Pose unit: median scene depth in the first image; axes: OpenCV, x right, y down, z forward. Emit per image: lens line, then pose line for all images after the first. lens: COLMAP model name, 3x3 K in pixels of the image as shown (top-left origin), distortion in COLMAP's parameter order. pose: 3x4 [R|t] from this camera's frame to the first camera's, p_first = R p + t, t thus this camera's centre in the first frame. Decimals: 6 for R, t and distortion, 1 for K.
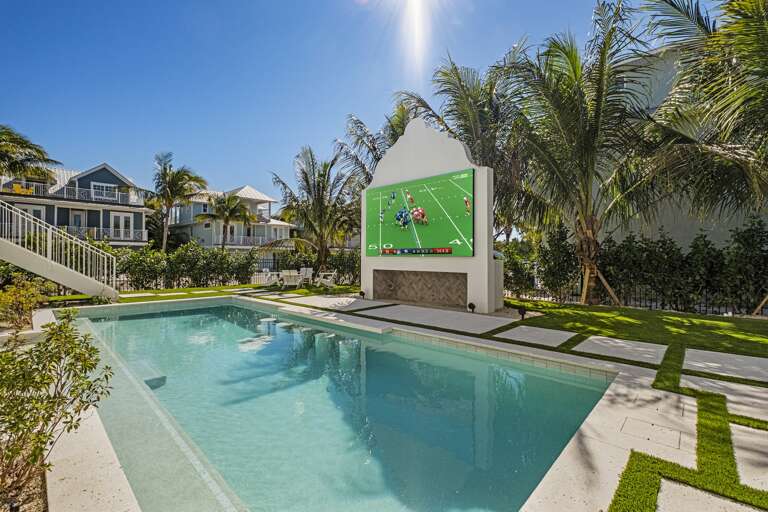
lens RADIAL K [[337.0, 0, 387.0], [0, 337.0, 255.4], [0, 0, 1]] dist [-0.000243, 0.000031]
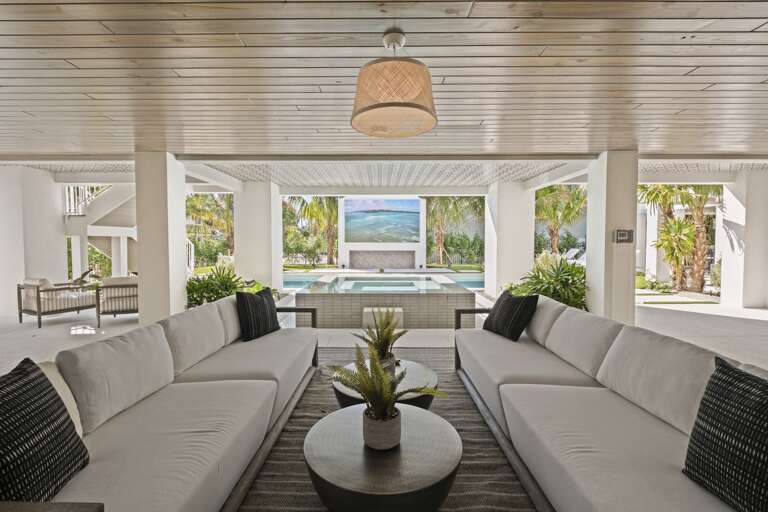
lens RADIAL K [[352.2, 0, 382.9], [0, 352.2, 259.6], [0, 0, 1]] dist [0.001840, 0.000188]
pose [[0.745150, -0.036098, 0.665920, -1.172898], [-0.004456, 0.998242, 0.059098, -0.017085], [-0.666882, -0.047004, 0.743679, -0.401617]]
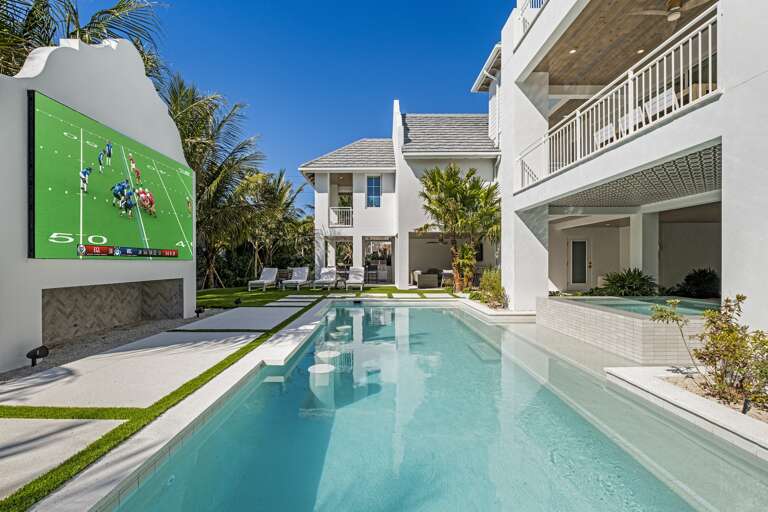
lens RADIAL K [[352.2, 0, 382.9], [0, 352.2, 259.6], [0, 0, 1]] dist [0.001840, 0.000188]
pose [[-0.663091, 0.004848, 0.748523, -0.754438], [-0.003867, 0.999943, -0.009902, 0.007416], [-0.748529, -0.009461, -0.663035, 1.095526]]
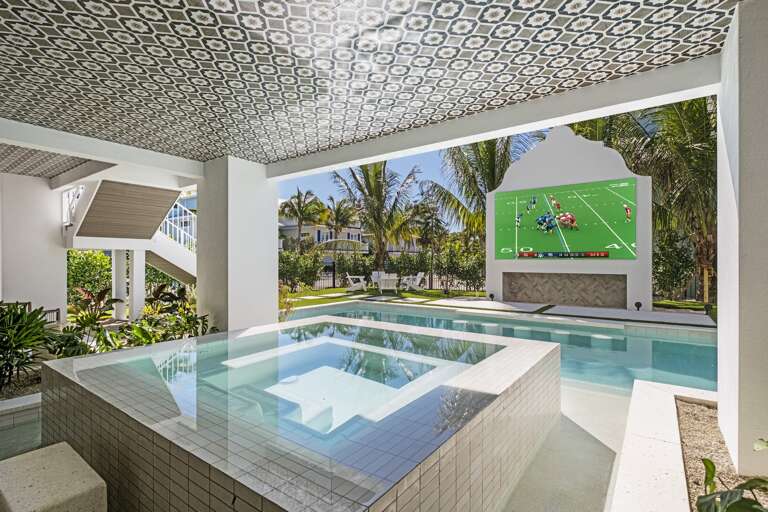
lens RADIAL K [[370.4, 0, 386.1], [0, 370.4, 260.3], [0, 0, 1]] dist [0.001464, 0.000587]
pose [[0.994616, -0.002977, 0.103583, -0.575638], [0.002006, 0.999953, 0.009483, -0.006716], [-0.103606, -0.009224, 0.994576, -0.089260]]
